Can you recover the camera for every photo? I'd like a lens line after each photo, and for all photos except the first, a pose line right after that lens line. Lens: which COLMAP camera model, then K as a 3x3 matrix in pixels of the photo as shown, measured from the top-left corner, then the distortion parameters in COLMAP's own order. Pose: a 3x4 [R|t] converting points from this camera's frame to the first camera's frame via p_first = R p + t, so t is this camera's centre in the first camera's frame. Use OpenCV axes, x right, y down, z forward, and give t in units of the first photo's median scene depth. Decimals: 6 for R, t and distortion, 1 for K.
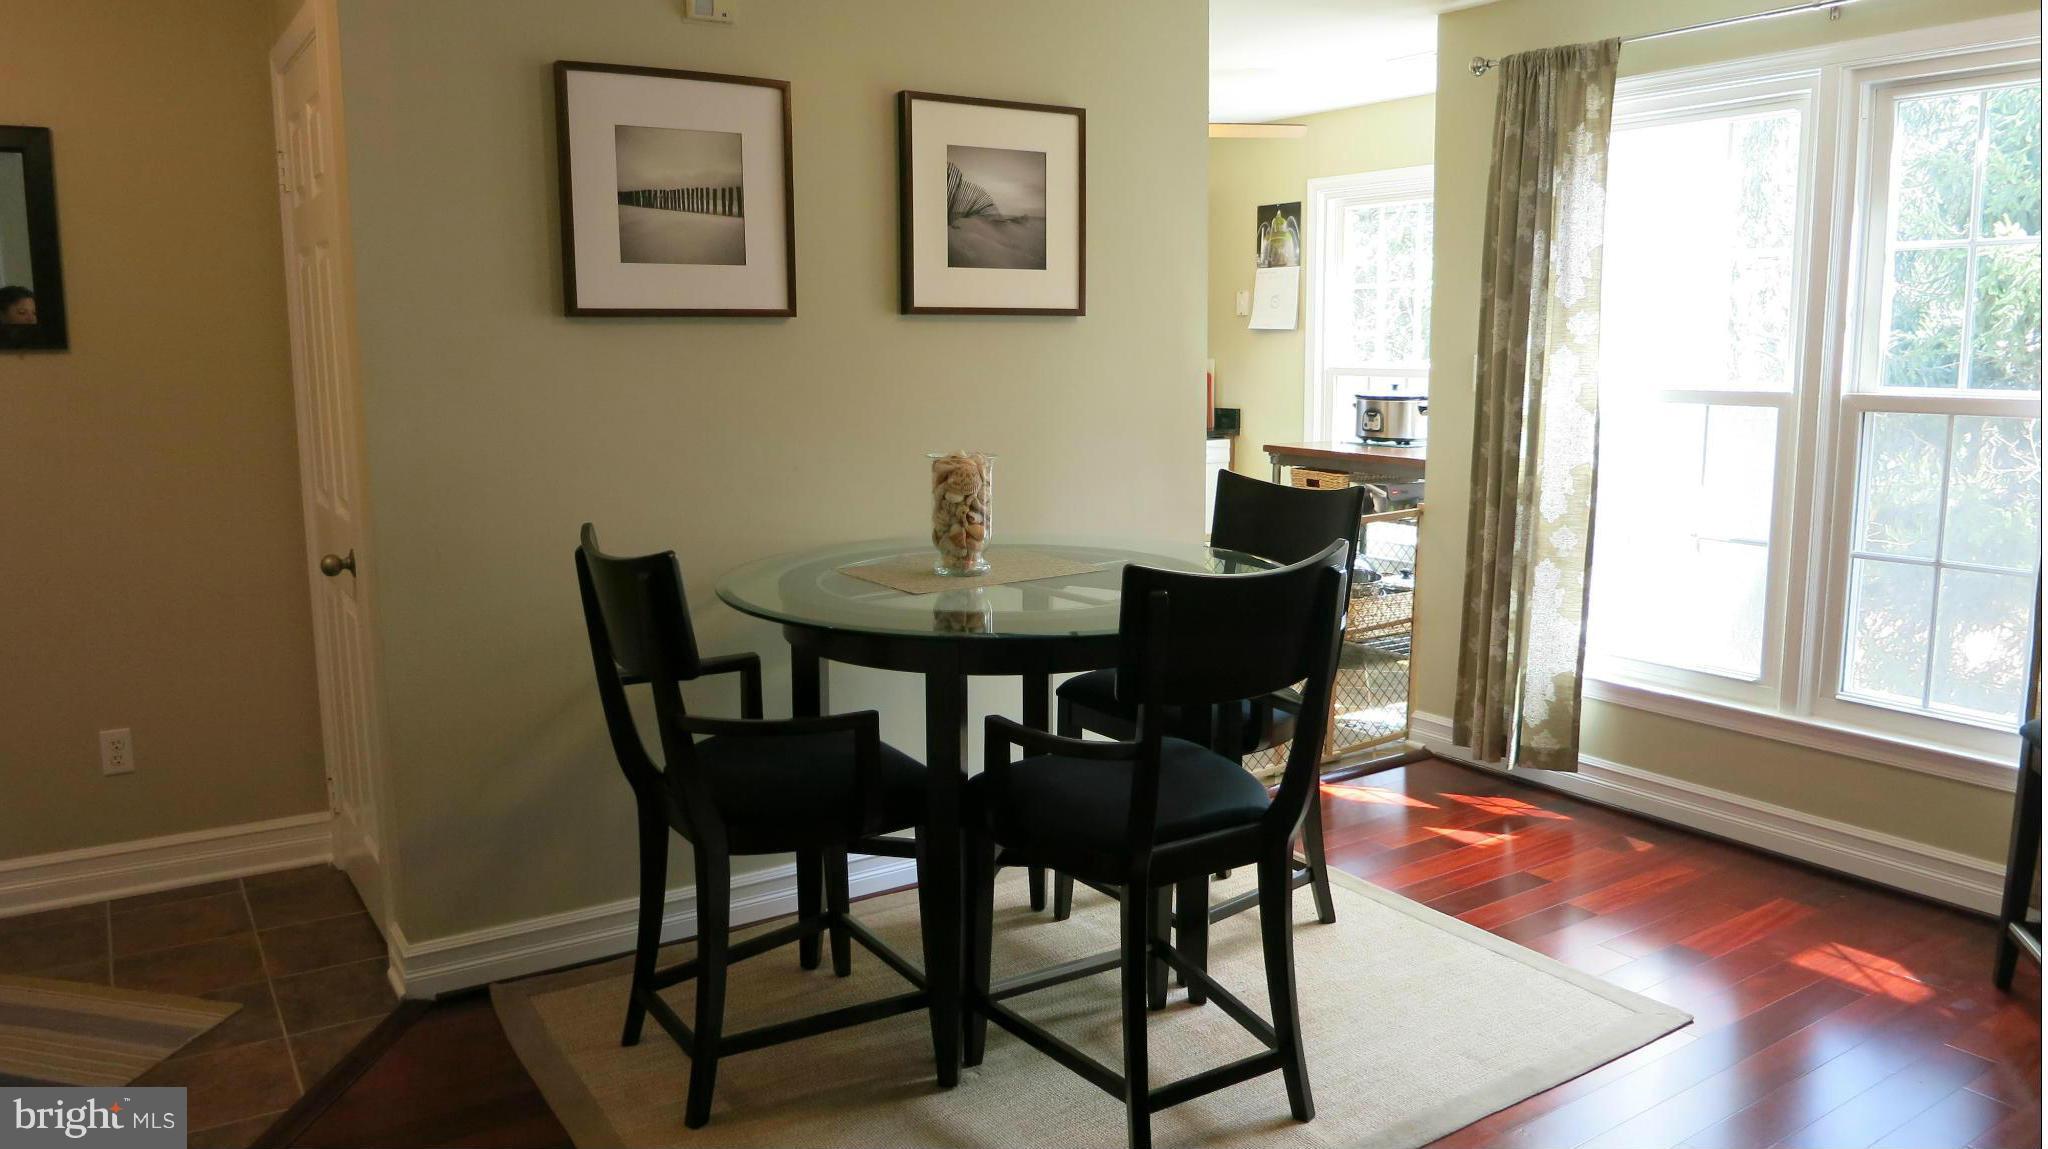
lens RADIAL K [[1446.9, 0, 1019.0], [0, 1446.9, 572.4], [0, 0, 1]] dist [-0.038308, -0.009150]
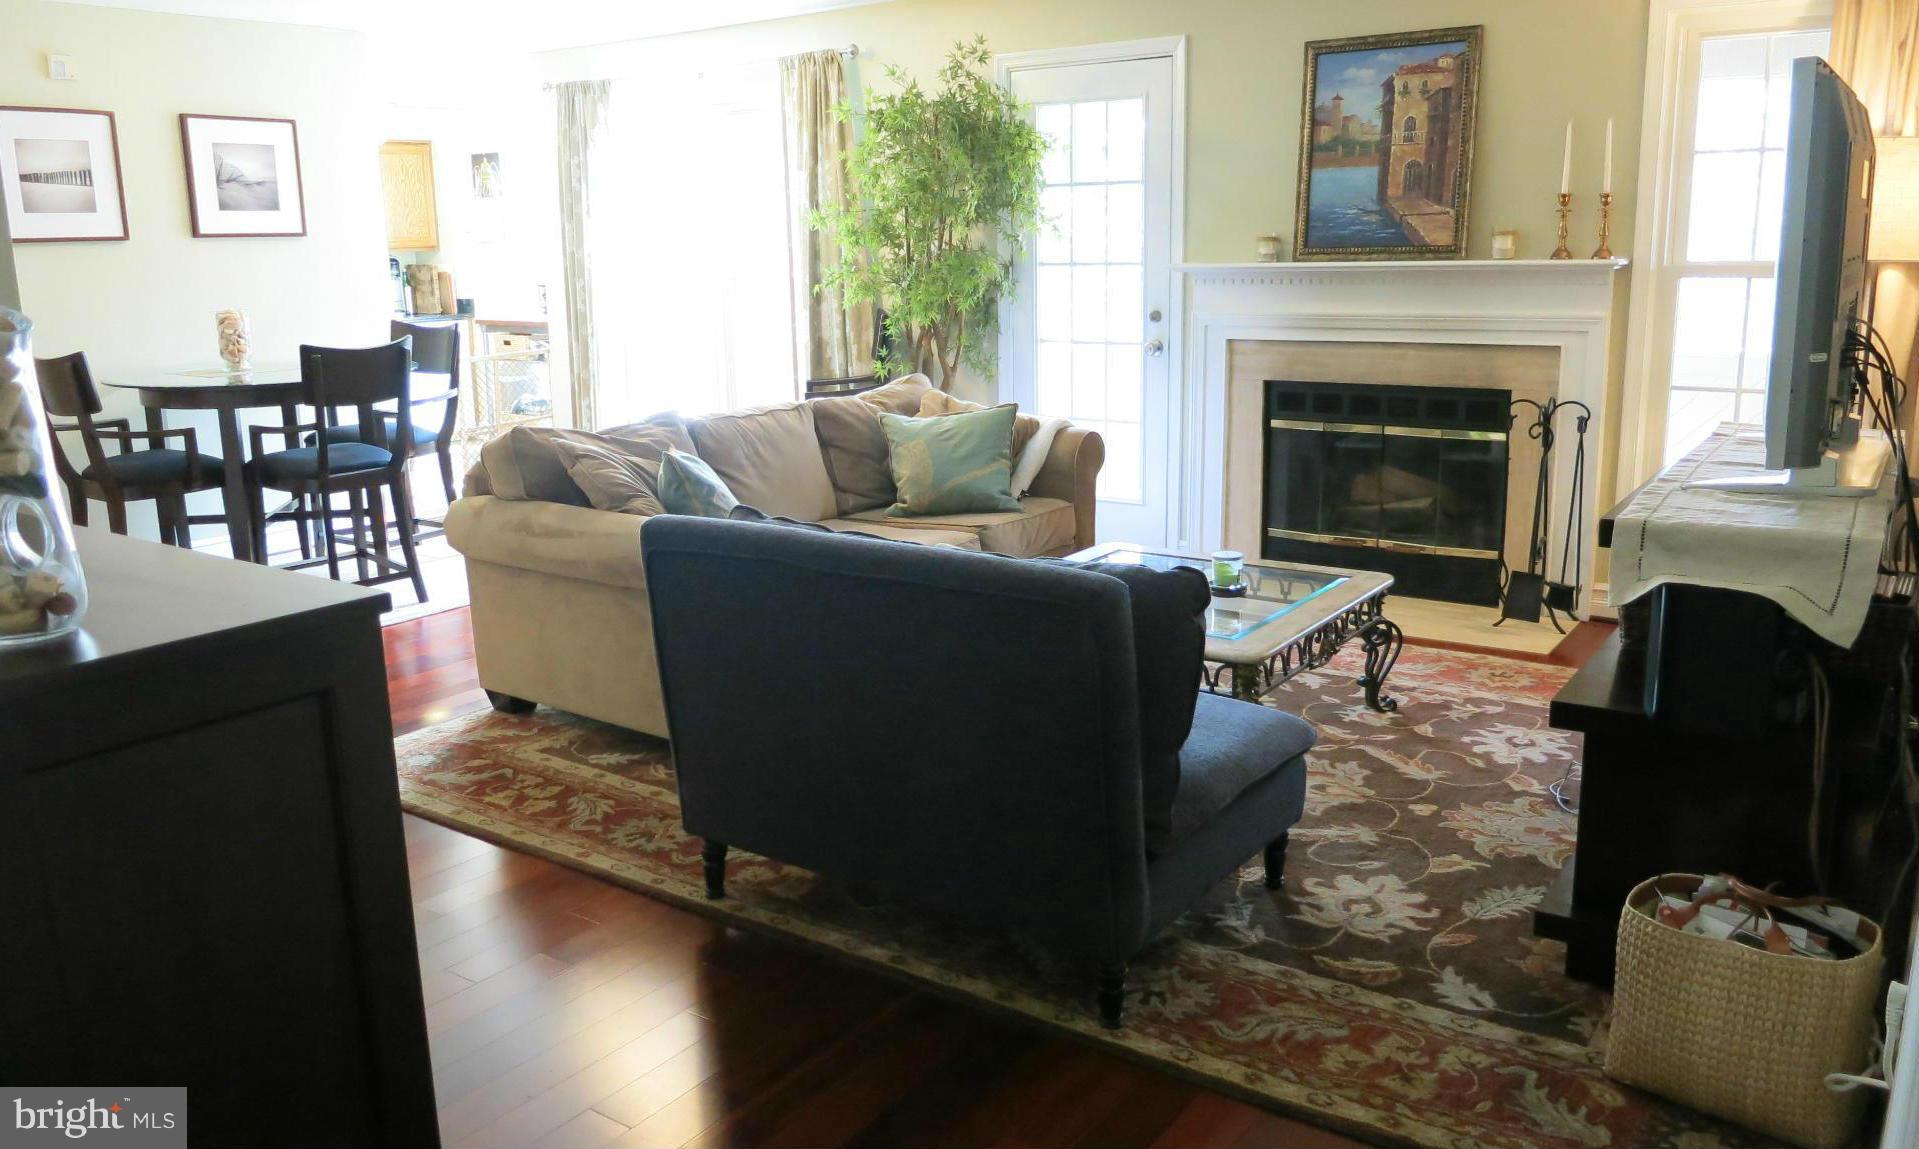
lens RADIAL K [[1451.0, 0, 957.2], [0, 1451.0, 578.9], [0, 0, 1]] dist [-0.041594, -0.008488]
pose [[0.927892, -0.091486, 0.361451, 0.106114], [0.068218, 0.994722, 0.076649, 0.153055], [-0.366556, -0.046464, 0.929235, -0.907037]]
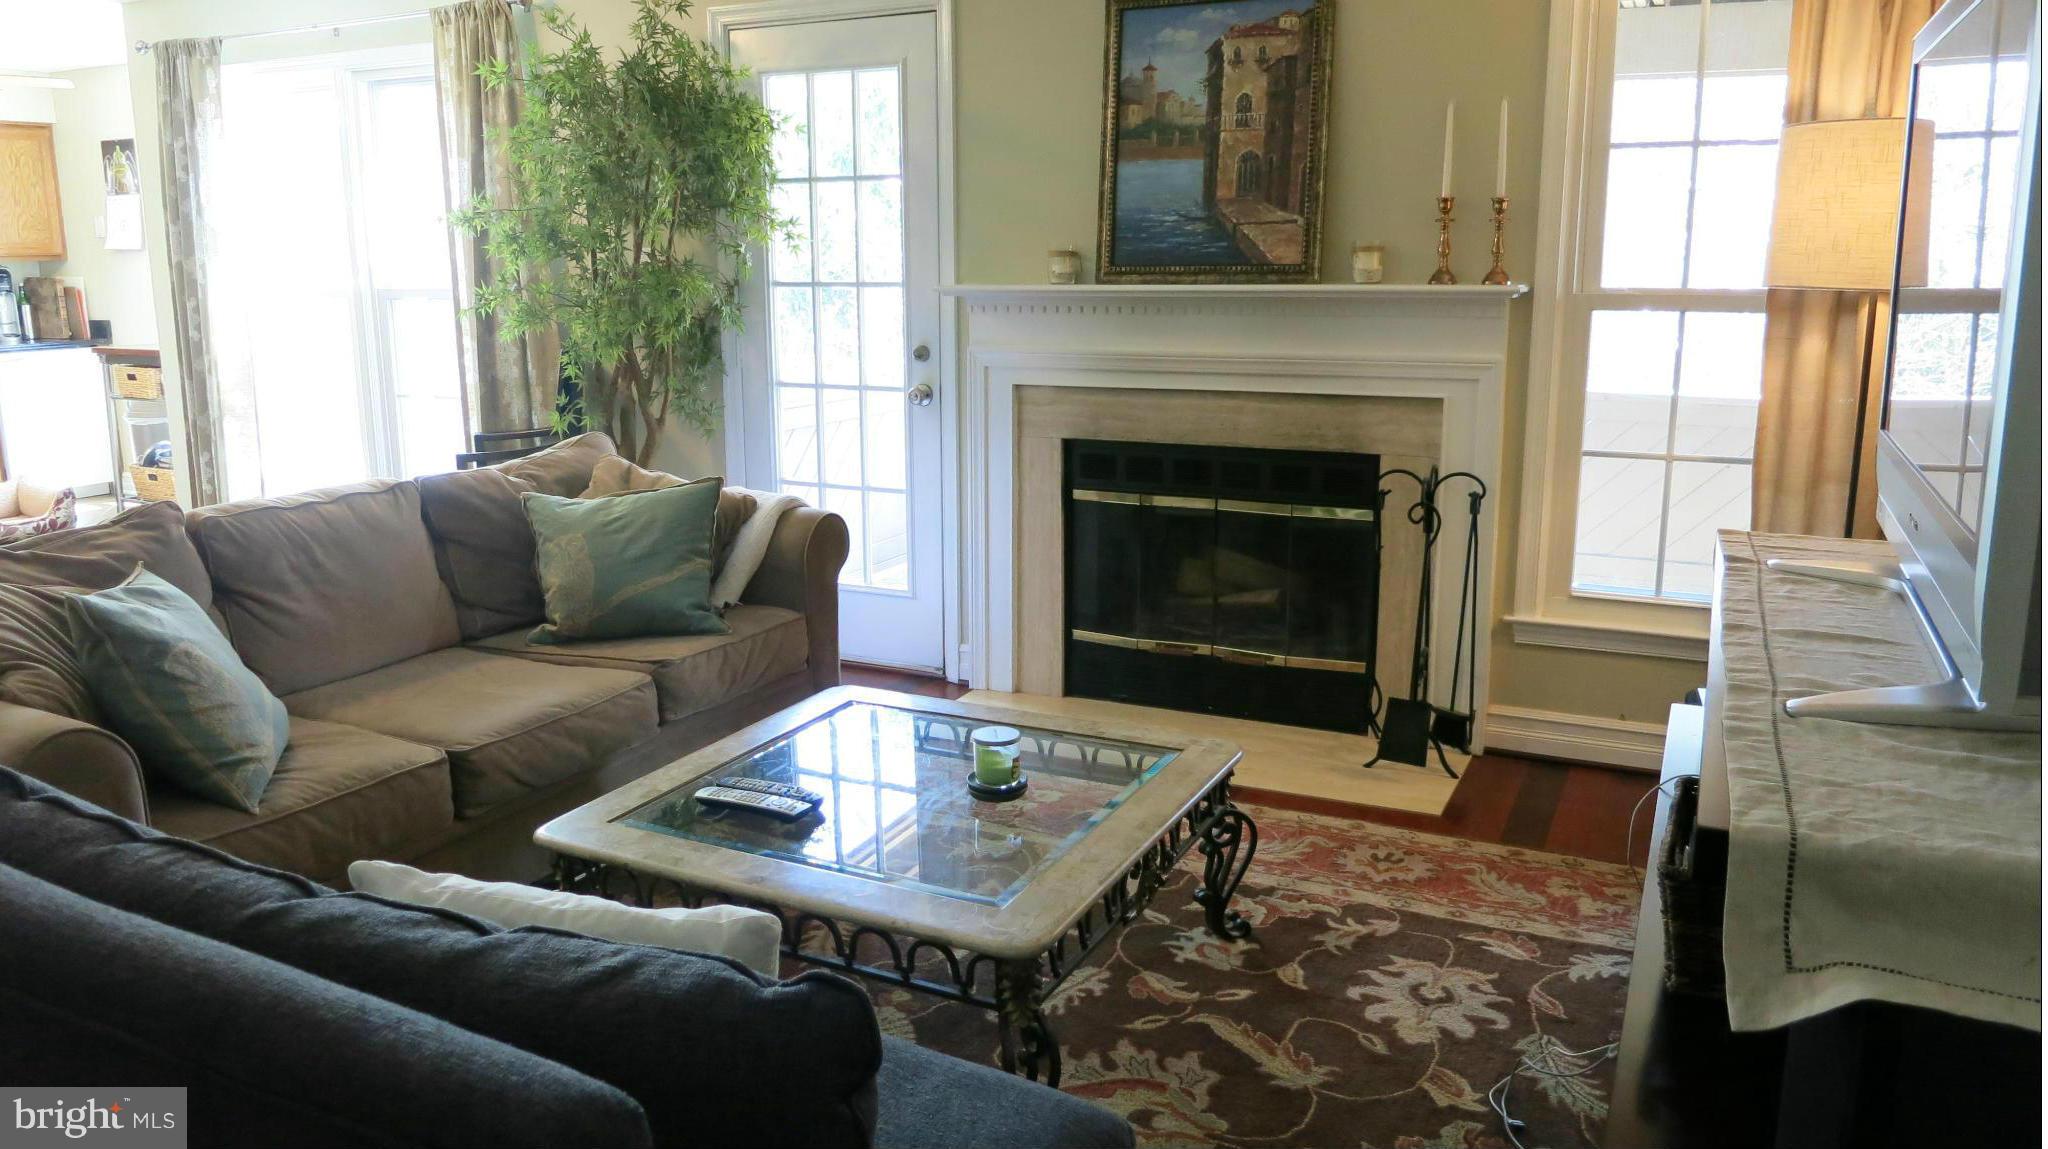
lens RADIAL K [[1446.9, 0, 1025.5], [0, 1446.9, 579.1], [0, 0, 1]] dist [-0.038308, -0.009150]
pose [[0.854571, -0.104323, 0.508748, 0.329721], [0.076271, 0.994205, 0.075755, 0.109157], [-0.513703, -0.025935, 0.857576, -0.607634]]
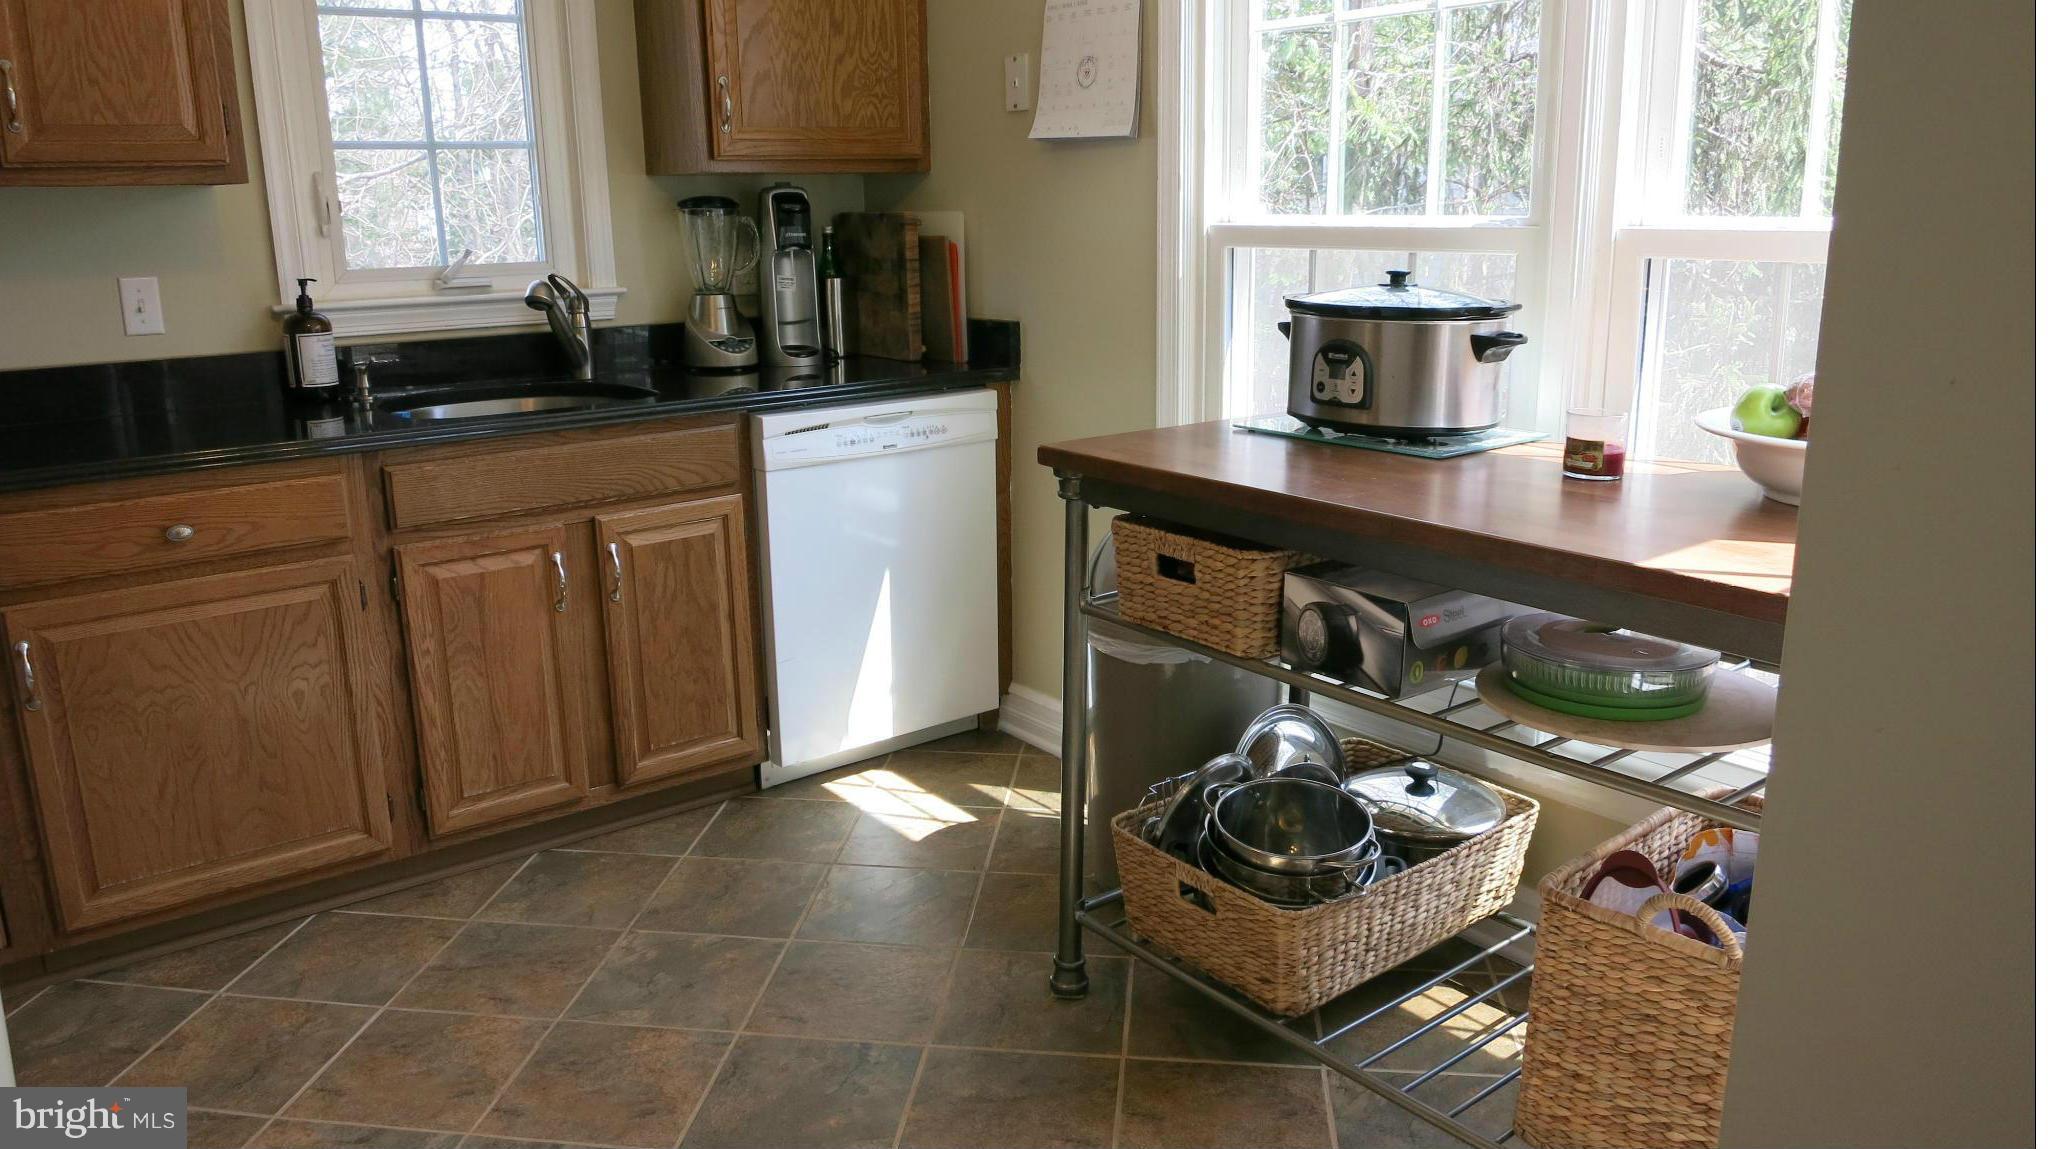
lens RADIAL K [[1446.9, 0, 1025.7], [0, 1446.9, 569.8], [0, 0, 1]] dist [-0.038308, -0.009150]
pose [[0.995616, -0.024388, 0.090301, 0.206726], [0.016494, 0.996059, 0.087151, -0.138545], [-0.092071, -0.085280, 0.992094, 0.999120]]
